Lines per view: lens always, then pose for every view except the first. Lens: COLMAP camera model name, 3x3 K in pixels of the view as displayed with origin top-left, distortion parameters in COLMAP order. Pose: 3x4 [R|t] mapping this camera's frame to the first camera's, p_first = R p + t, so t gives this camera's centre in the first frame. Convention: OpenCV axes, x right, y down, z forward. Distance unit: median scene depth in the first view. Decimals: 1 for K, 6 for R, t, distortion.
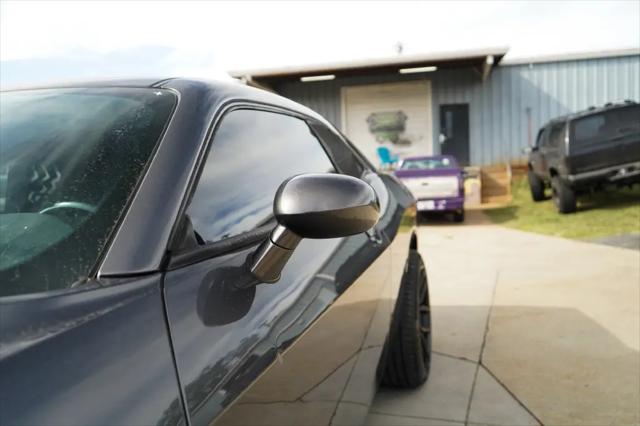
lens RADIAL K [[539.5, 0, 320.0], [0, 539.5, 213.0], [0, 0, 1]] dist [0.000545, 0.007162]
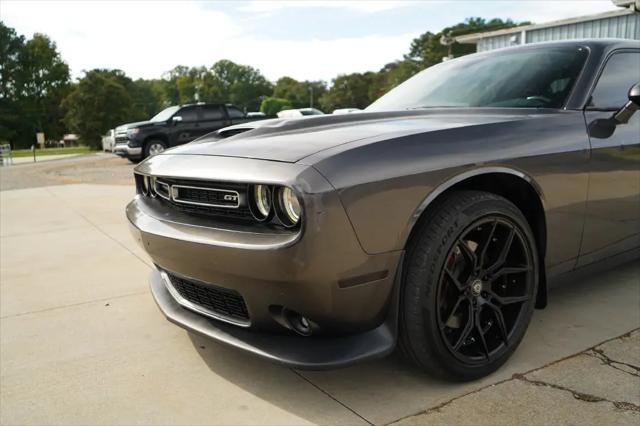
lens RADIAL K [[539.5, 0, 320.0], [0, 539.5, 213.0], [0, 0, 1]] dist [0.000545, 0.007162]
pose [[0.800652, 0.107767, -0.589357, 0.020218], [-0.041145, 0.991258, 0.125360, 0.018502], [0.597715, -0.076121, 0.798087, -0.125908]]
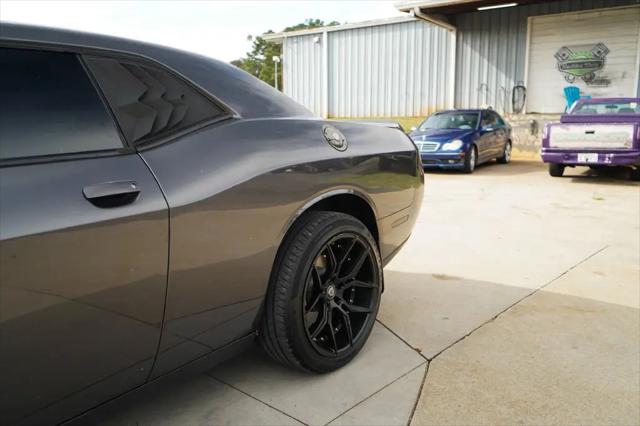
lens RADIAL K [[539.5, 0, 320.0], [0, 539.5, 213.0], [0, 0, 1]] dist [0.000545, 0.007162]
pose [[0.925816, 0.092701, -0.366430, 0.085859], [-0.052310, 0.991553, 0.118682, -0.005002], [0.374337, -0.090710, 0.922845, 0.045929]]
